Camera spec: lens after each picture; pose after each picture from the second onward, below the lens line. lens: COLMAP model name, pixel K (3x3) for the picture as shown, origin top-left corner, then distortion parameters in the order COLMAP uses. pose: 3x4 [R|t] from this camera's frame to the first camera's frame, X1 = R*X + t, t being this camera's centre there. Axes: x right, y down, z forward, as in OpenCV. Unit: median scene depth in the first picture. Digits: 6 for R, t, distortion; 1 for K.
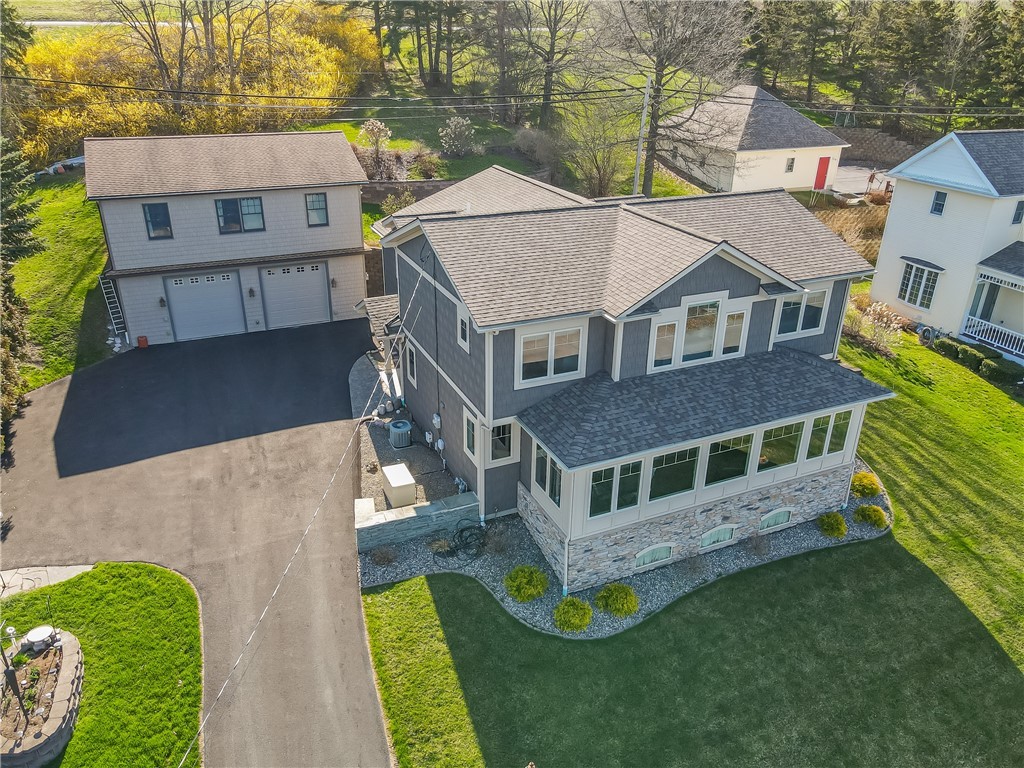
lens RADIAL K [[750.9, 0, 512.0], [0, 750.9, 384.0], [0, 0, 1]] dist [0.004296, 0.005615]
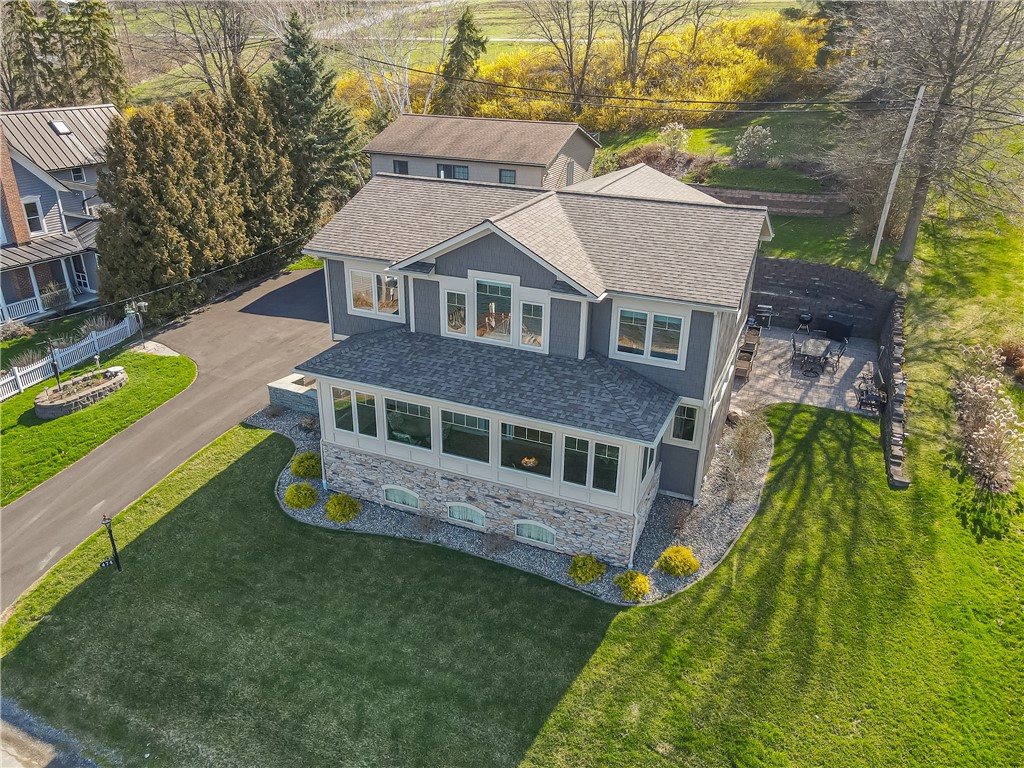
lens RADIAL K [[750.9, 0, 512.0], [0, 750.9, 384.0], [0, 0, 1]] dist [0.004296, 0.005615]
pose [[0.673147, 0.300796, -0.675570, 0.870944], [-0.319035, 0.942275, 0.101655, -0.077914], [0.667150, 0.147102, 0.730254, 0.255618]]
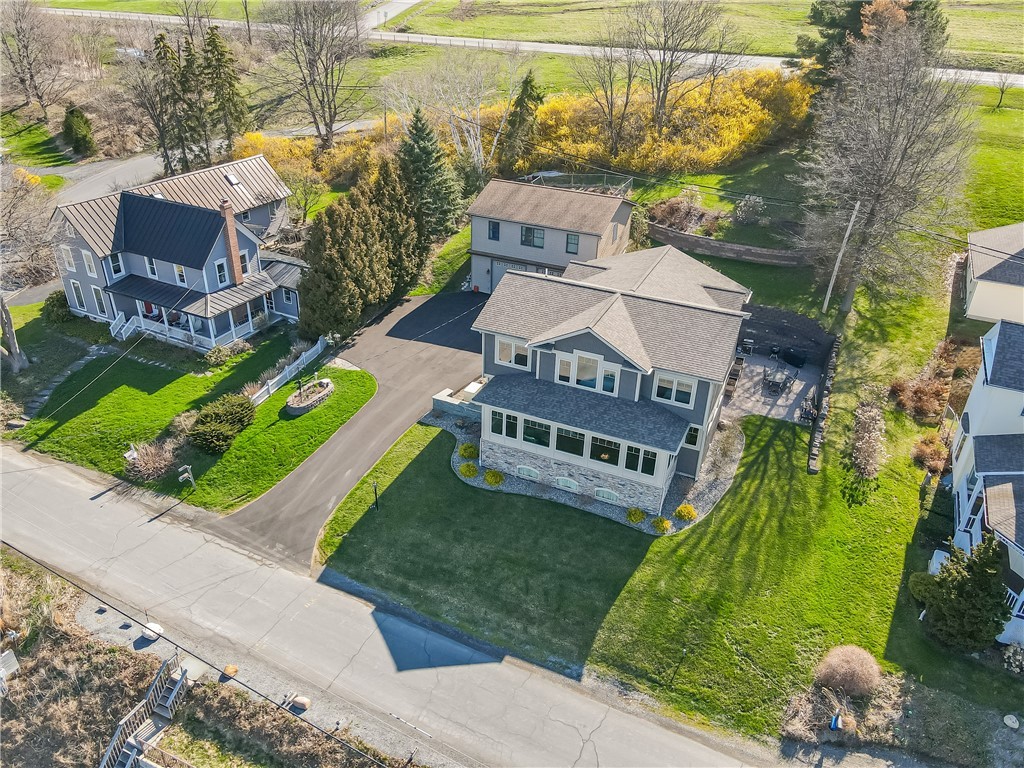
lens RADIAL K [[750.9, 0, 512.0], [0, 750.9, 384.0], [0, 0, 1]] dist [0.004296, 0.005615]
pose [[0.662836, 0.368938, -0.651562, 1.169030], [-0.337416, 0.923997, 0.179946, -0.272450], [0.668430, 0.100573, 0.736944, -0.400332]]
